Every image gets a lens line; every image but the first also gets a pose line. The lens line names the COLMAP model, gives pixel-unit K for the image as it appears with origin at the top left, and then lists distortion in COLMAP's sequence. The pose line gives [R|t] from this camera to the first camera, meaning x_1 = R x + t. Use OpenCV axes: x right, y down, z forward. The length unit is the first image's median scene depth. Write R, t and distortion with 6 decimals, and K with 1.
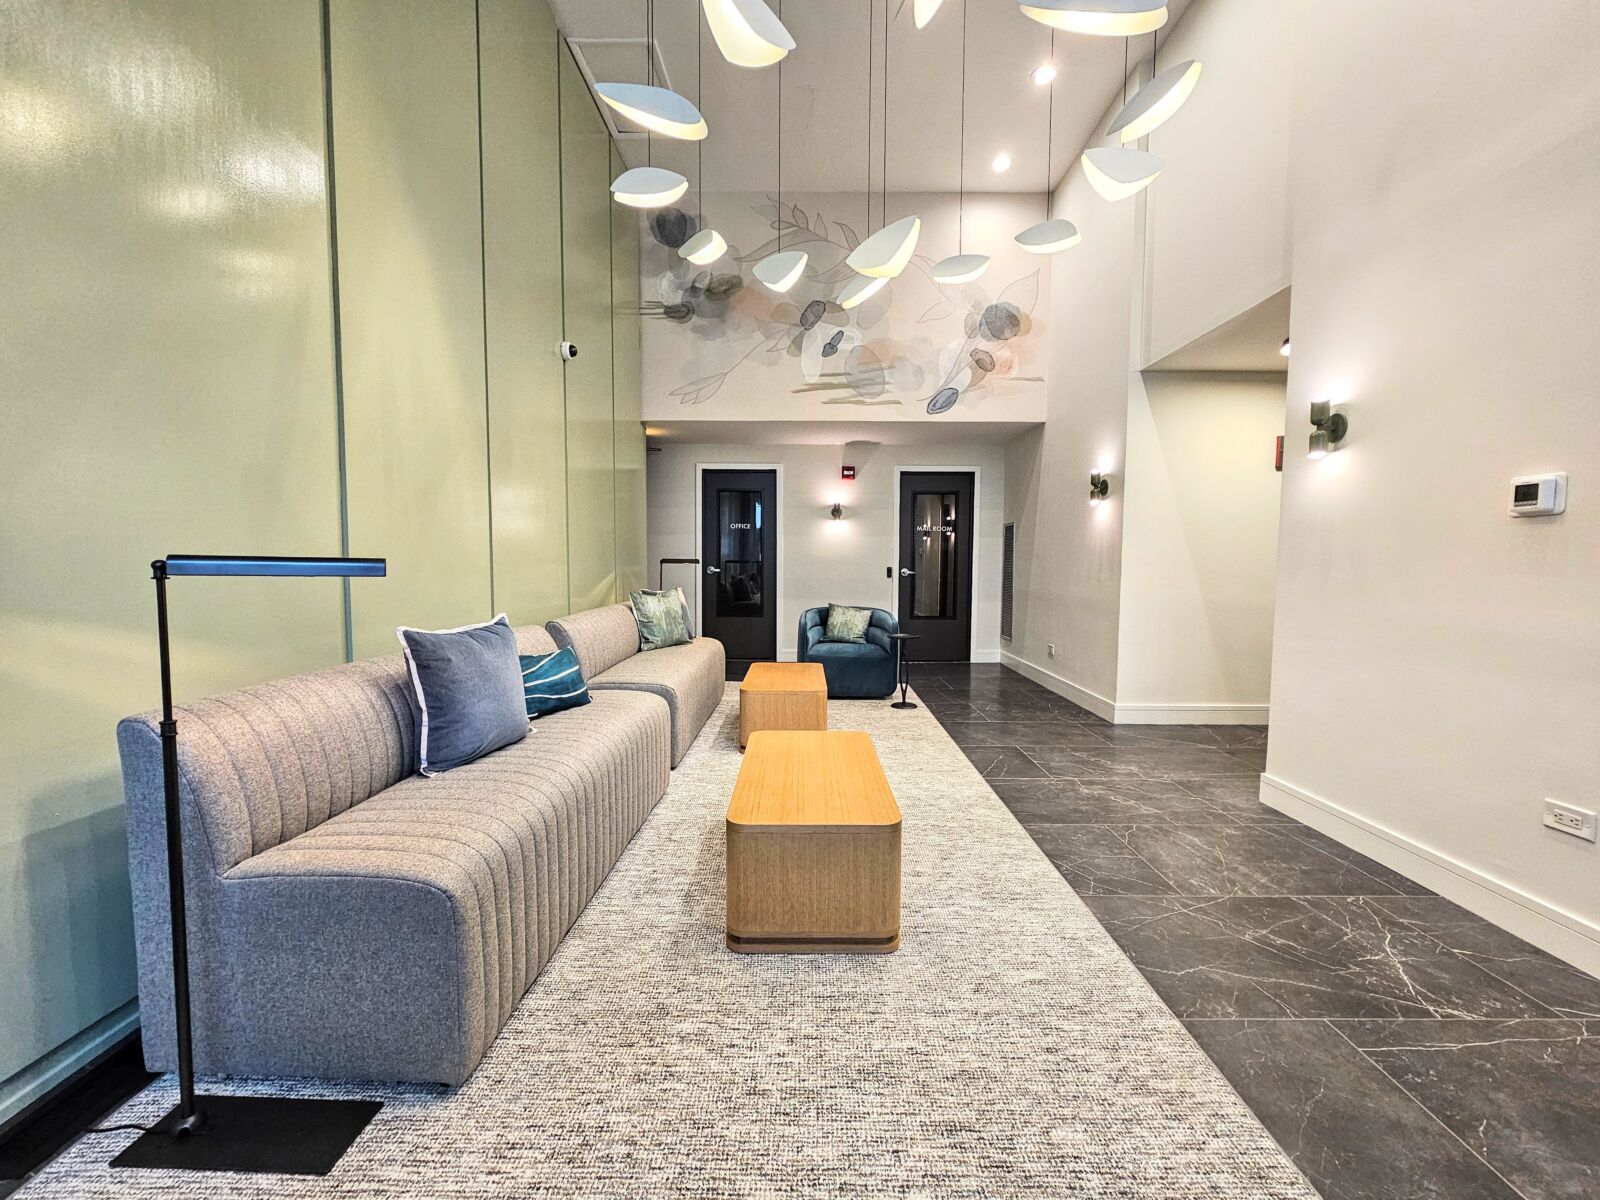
lens RADIAL K [[656.9, 0, 804.7], [0, 656.9, 601.3], [0, 0, 1]] dist [-0.000724, -0.000324]
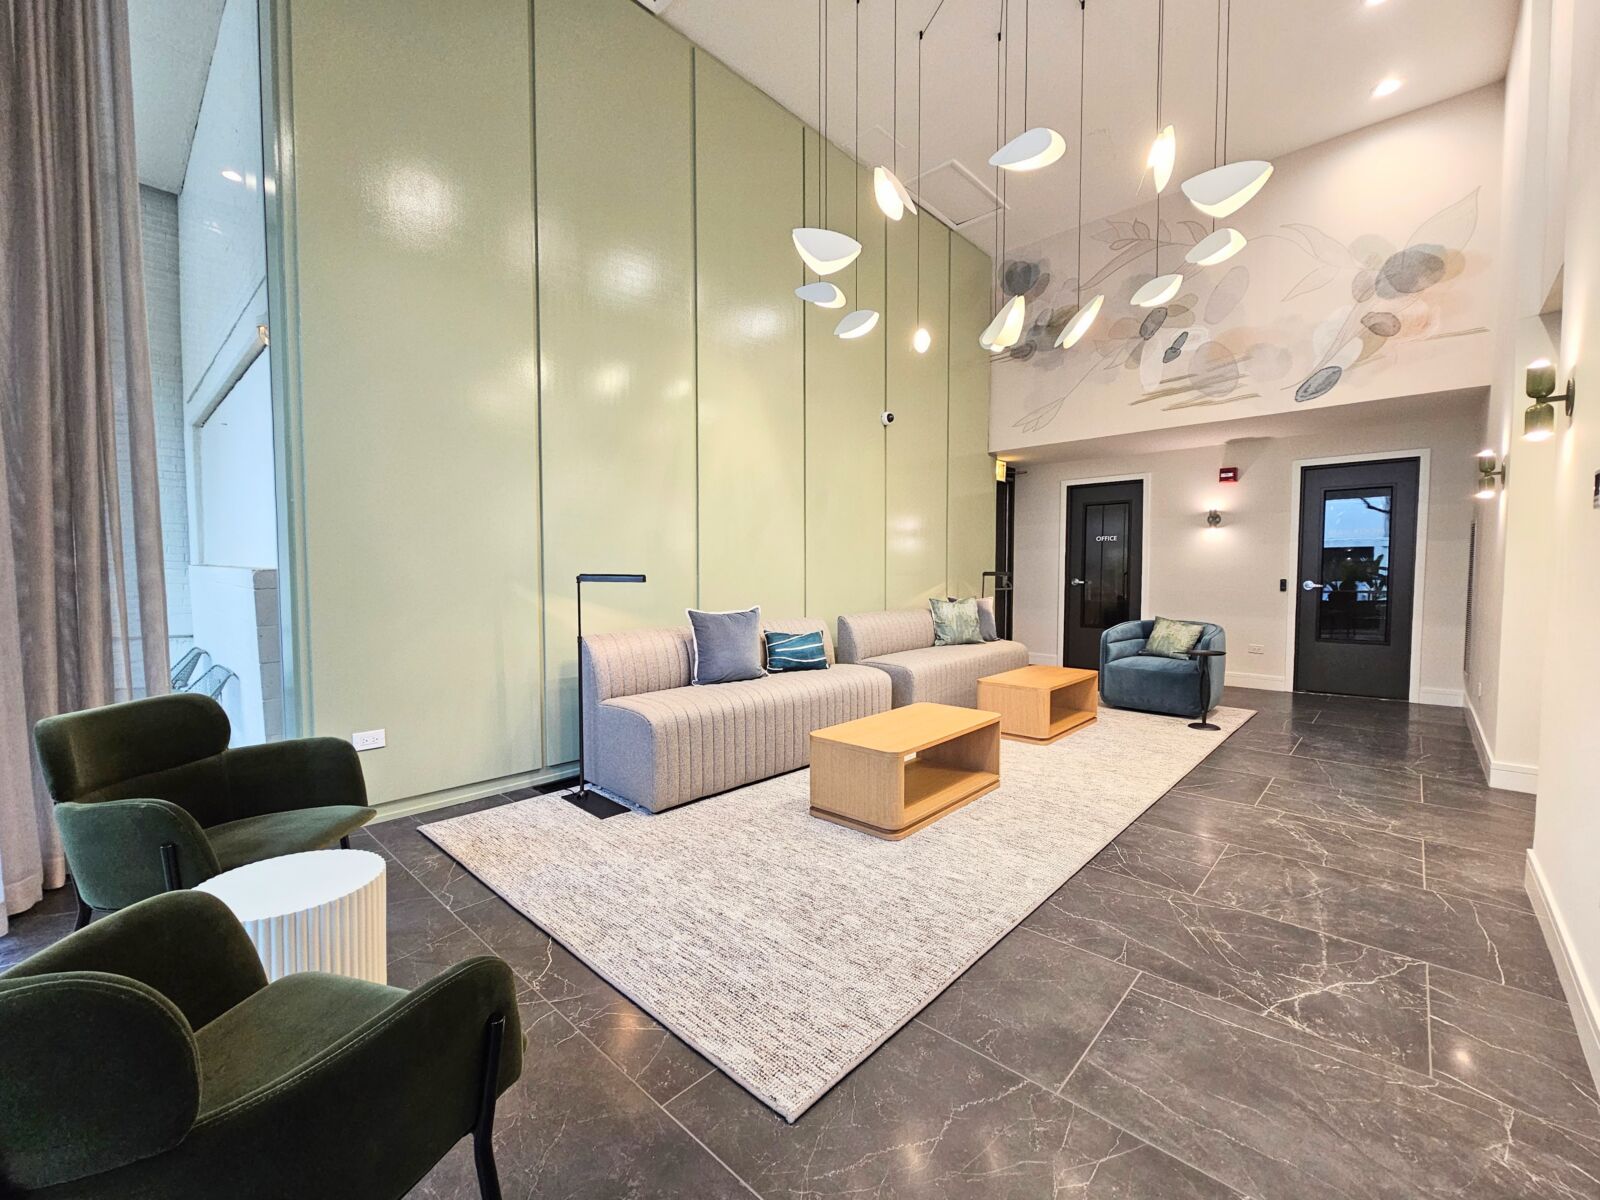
lens RADIAL K [[661.1, 0, 802.0], [0, 661.1, 603.8], [0, 0, 1]] dist [-0.002628, -0.000517]
pose [[0.735845, 0.025717, -0.676662, 0.406561], [-0.036106, 0.999347, -0.001284, 0.005948], [0.676187, 0.025376, 0.736293, -0.097728]]
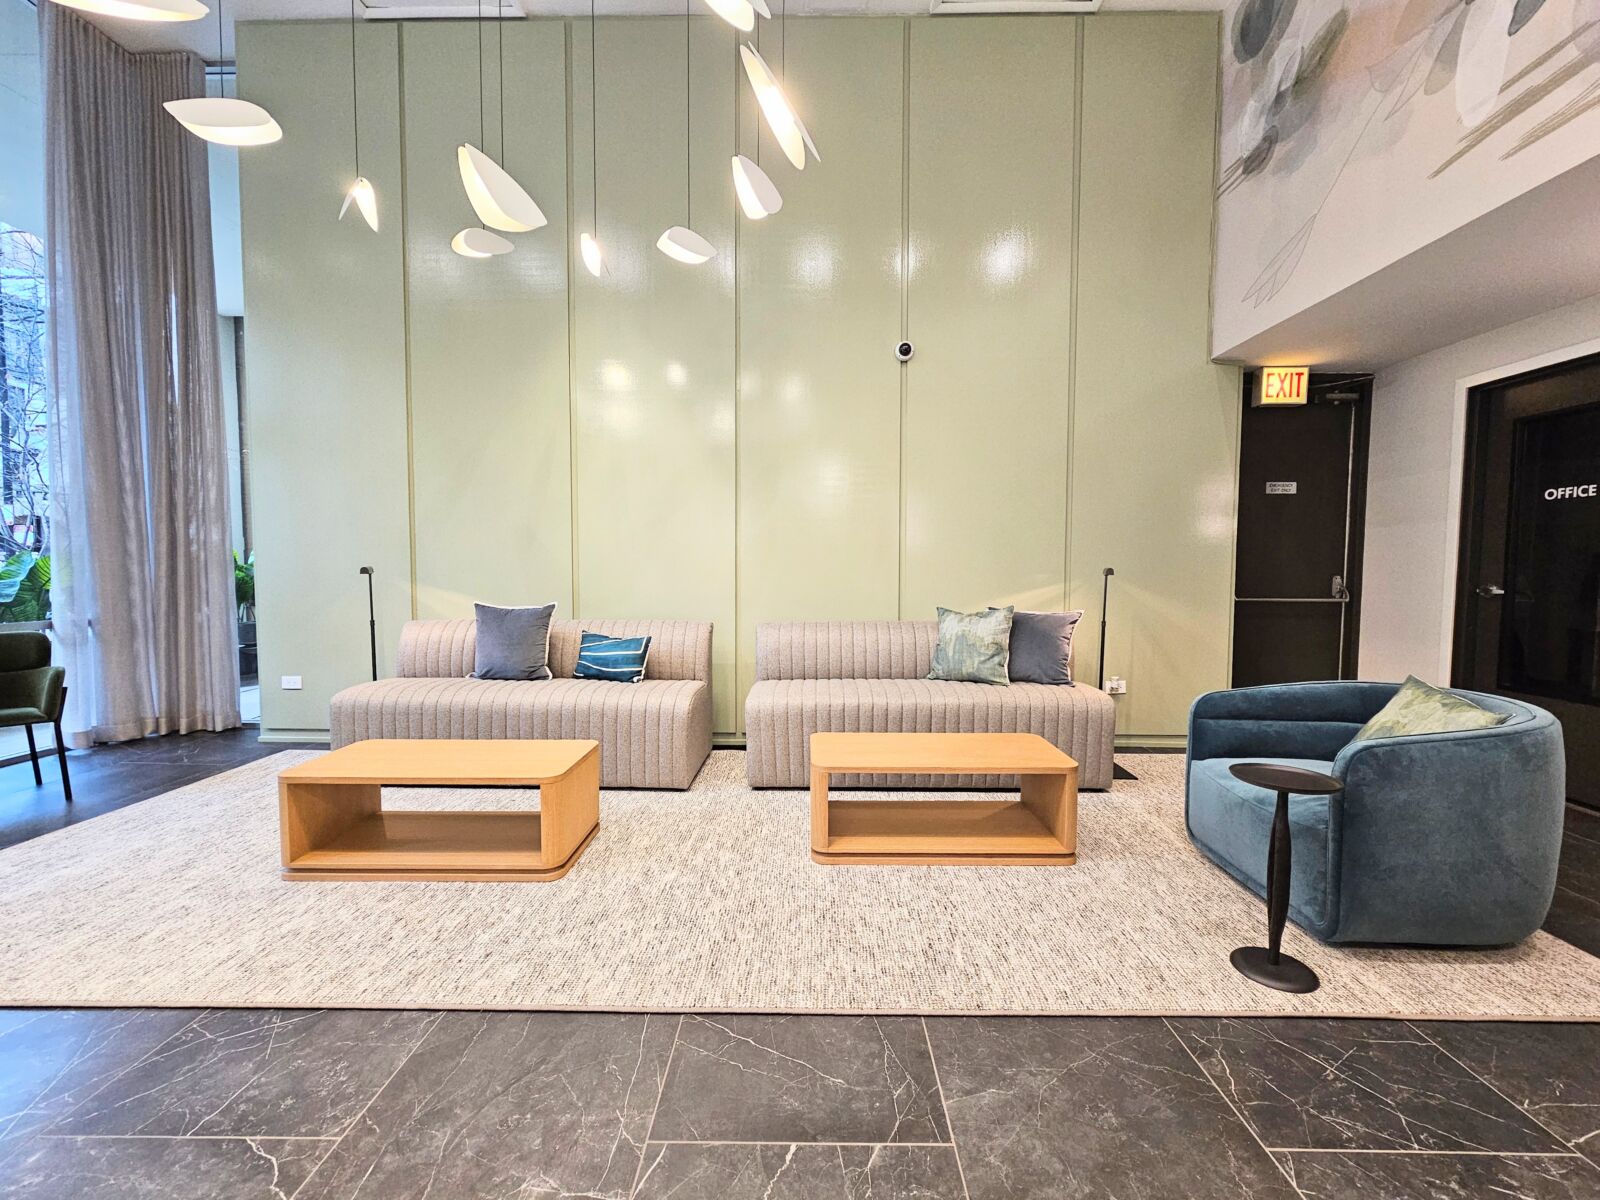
lens RADIAL K [[656.9, 0, 804.7], [0, 656.9, 601.3], [0, 0, 1]] dist [-0.000724, -0.000324]
pose [[-0.003922, 0.042970, -0.999069, 0.566095], [-0.066124, 0.996879, 0.043136, -0.045997], [0.997804, 0.066231, -0.001069, 0.820421]]
